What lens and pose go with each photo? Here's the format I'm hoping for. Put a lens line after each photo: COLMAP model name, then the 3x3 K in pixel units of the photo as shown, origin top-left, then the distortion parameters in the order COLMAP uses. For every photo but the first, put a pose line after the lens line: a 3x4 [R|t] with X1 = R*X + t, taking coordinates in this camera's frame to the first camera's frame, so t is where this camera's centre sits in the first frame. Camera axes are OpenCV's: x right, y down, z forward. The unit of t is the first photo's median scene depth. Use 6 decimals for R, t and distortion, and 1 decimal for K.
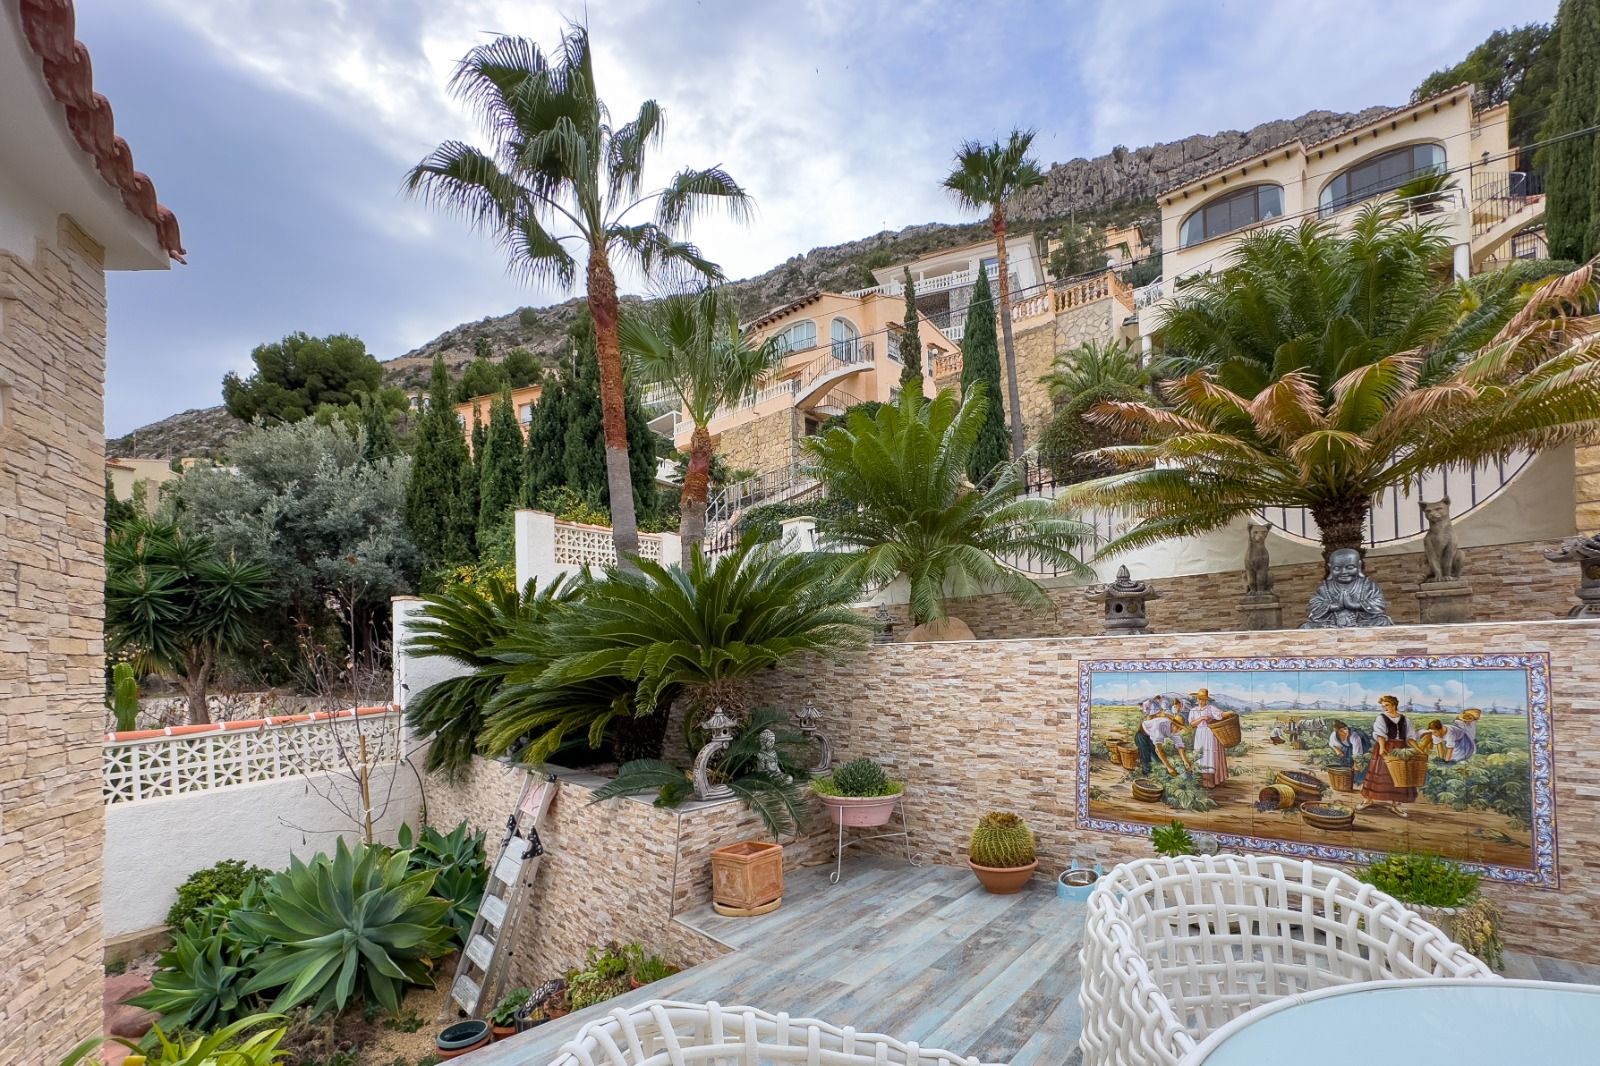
lens RADIAL K [[758.9, 0, 825.1], [0, 758.9, 664.5], [0, 0, 1]] dist [-0.014952, 0.008593]
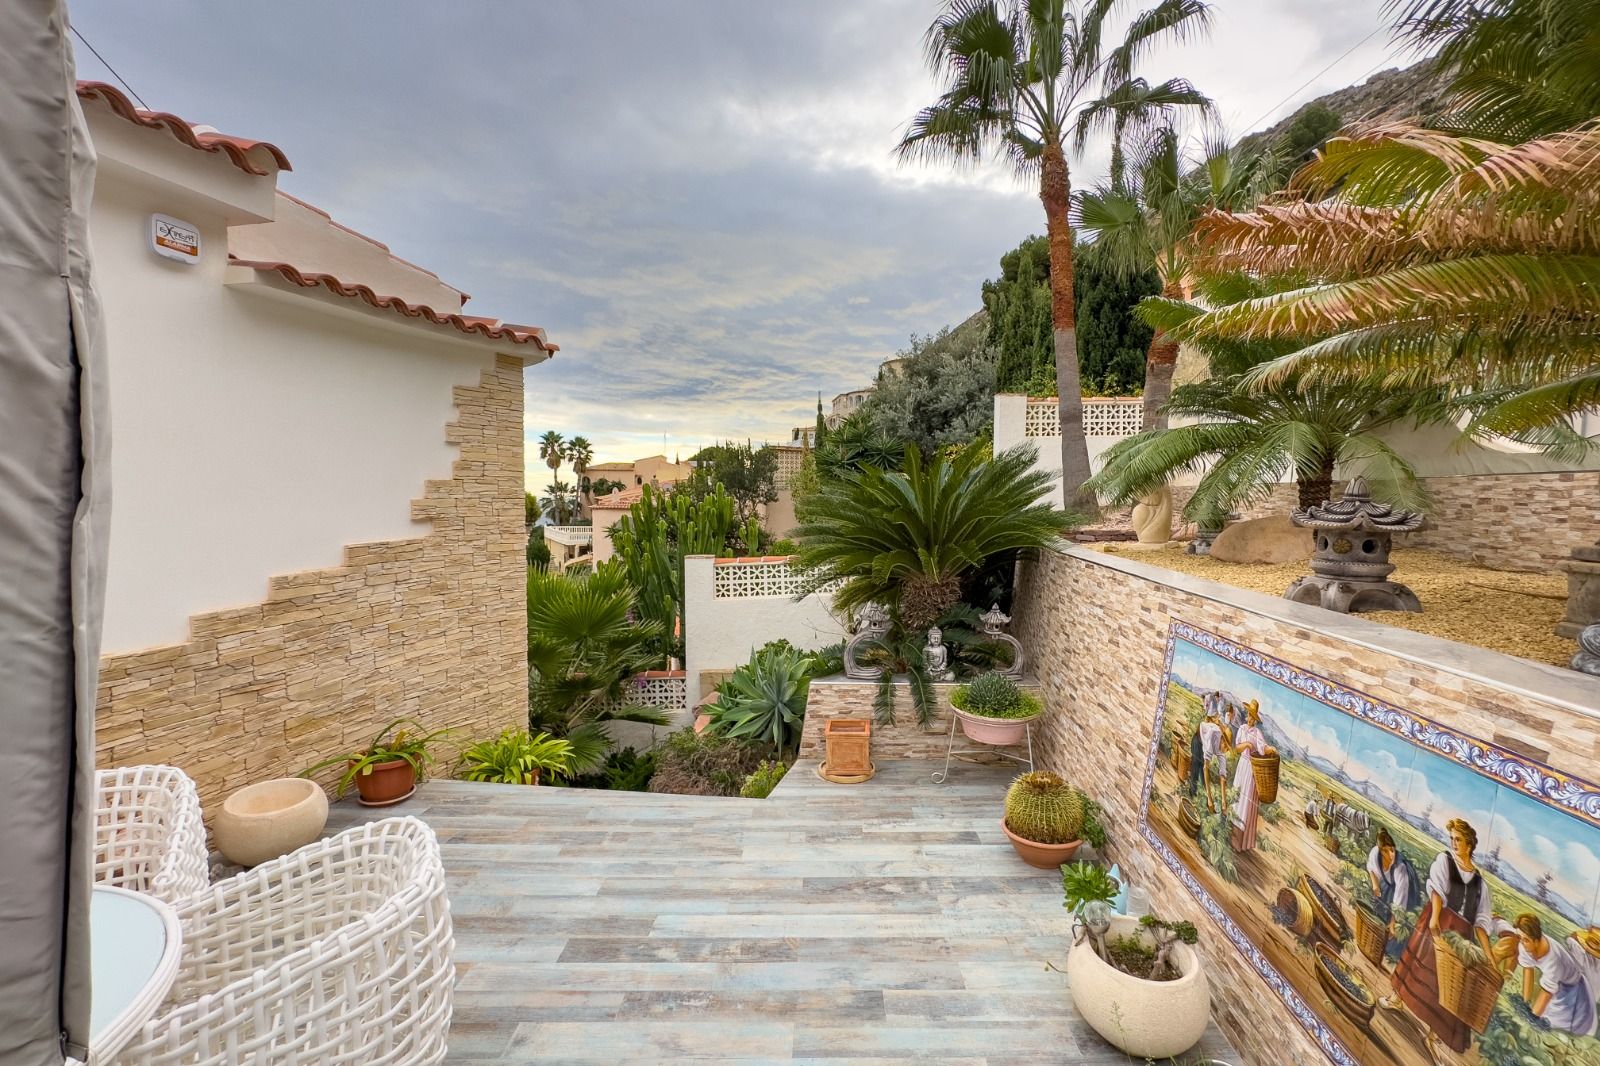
lens RADIAL K [[661.6, 0, 814.7], [0, 661.6, 543.9], [0, 0, 1]] dist [-0.002130, 0.000299]
pose [[0.589328, 0.081912, -0.803731, 0.701263], [-0.018360, 0.995948, 0.088039, -0.139428], [0.807685, -0.037127, 0.588444, 0.360653]]
